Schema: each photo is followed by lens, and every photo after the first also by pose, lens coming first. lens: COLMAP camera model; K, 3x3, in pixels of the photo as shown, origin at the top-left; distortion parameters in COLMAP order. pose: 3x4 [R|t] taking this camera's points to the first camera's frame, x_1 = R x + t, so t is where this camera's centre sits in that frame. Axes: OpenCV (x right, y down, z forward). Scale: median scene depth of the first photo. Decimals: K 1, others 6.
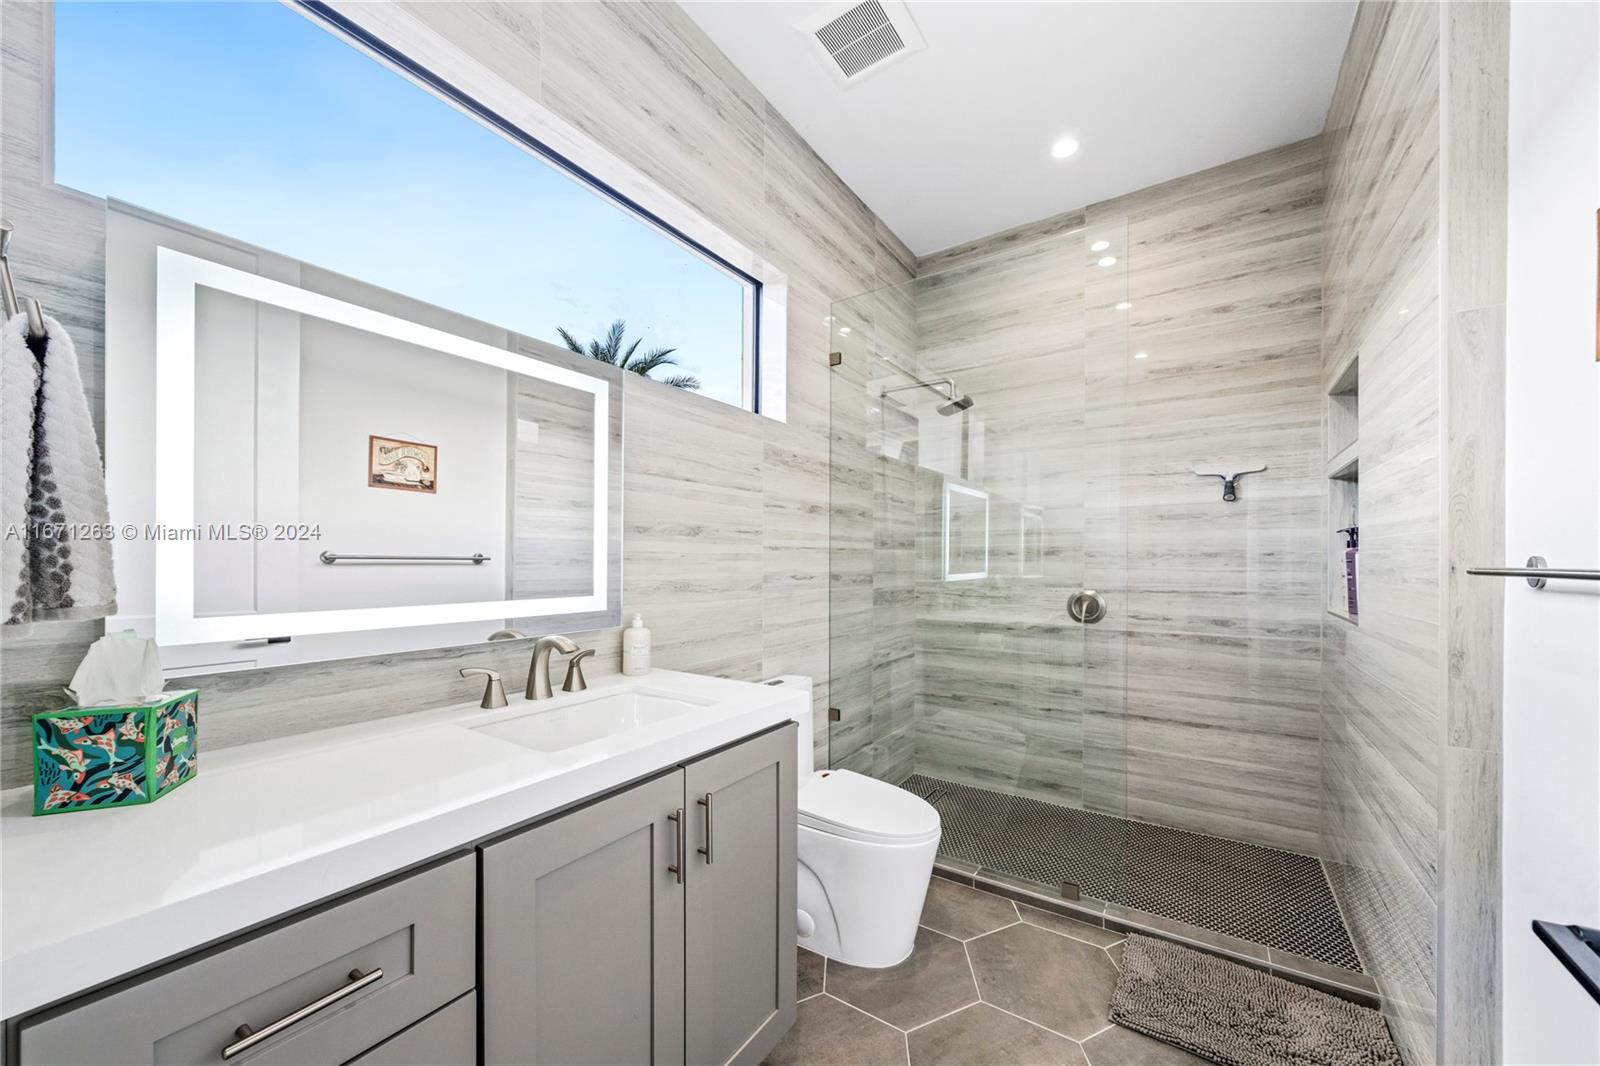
lens RADIAL K [[556.8, 0, 797.3], [0, 556.8, 556.8], [0, 0, 1]] dist [0.000563, 0.000064]
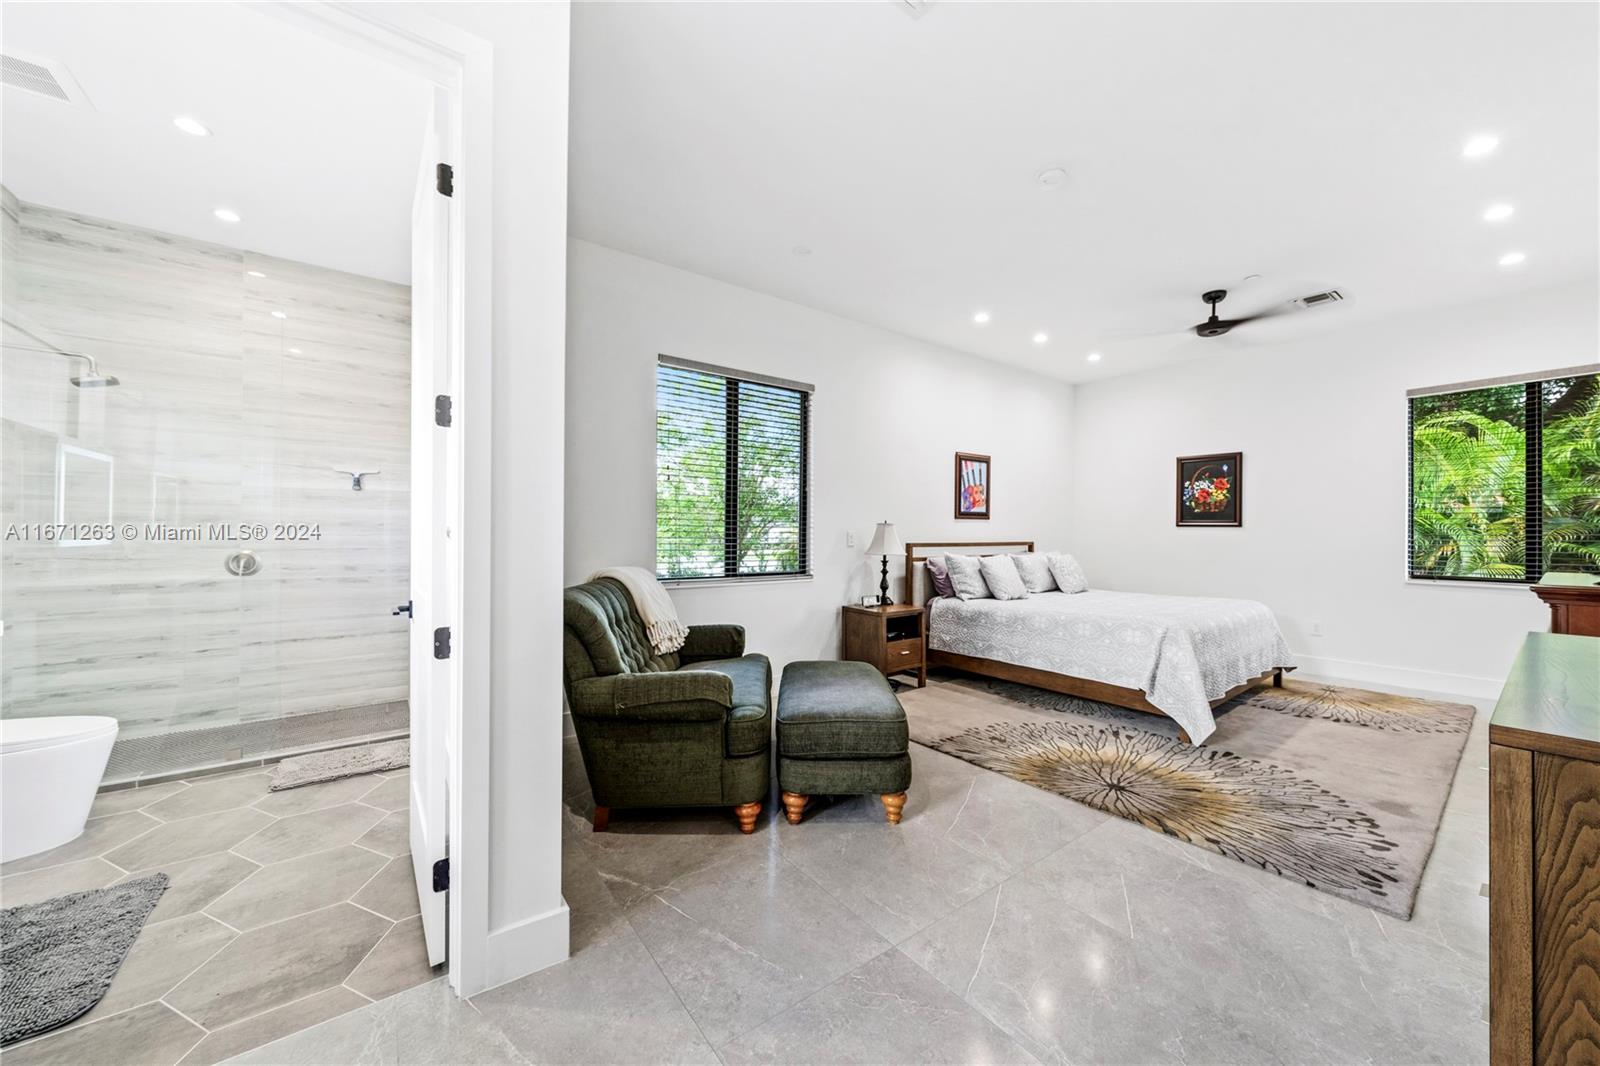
lens RADIAL K [[596.6, 0, 809.8], [0, 596.6, 539.1], [0, 0, 1]] dist [0.005763, -0.000022]
pose [[0.297314, 0.006720, 0.954756, -0.404343], [0.000564, 0.999974, -0.007214, 0.045216], [-0.954780, 0.002683, 0.297302, -0.642388]]
